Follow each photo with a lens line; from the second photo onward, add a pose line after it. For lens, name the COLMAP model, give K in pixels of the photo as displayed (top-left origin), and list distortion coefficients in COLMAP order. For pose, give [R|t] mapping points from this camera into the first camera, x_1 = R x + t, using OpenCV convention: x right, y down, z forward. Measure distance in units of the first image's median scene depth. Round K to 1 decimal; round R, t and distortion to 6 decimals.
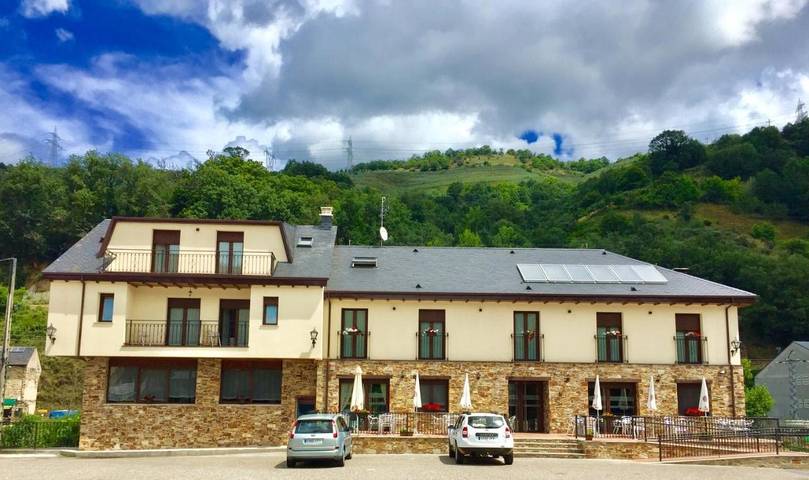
lens RADIAL K [[793.4, 0, 405.7], [0, 793.4, 259.7], [0, 0, 1]] dist [0.068500, -0.012668]
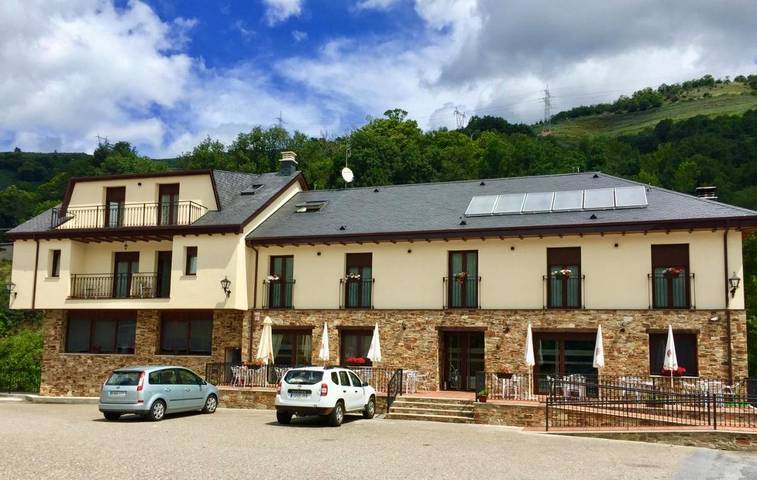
lens RADIAL K [[759.7, 0, 378.5], [0, 759.7, 240.0], [0, 0, 1]] dist [0.056764, 0.014081]
pose [[0.917216, -0.049705, -0.395278, 0.400019], [0.058907, 0.998201, 0.011169, 0.039933], [0.394011, -0.033529, 0.918494, 0.217519]]
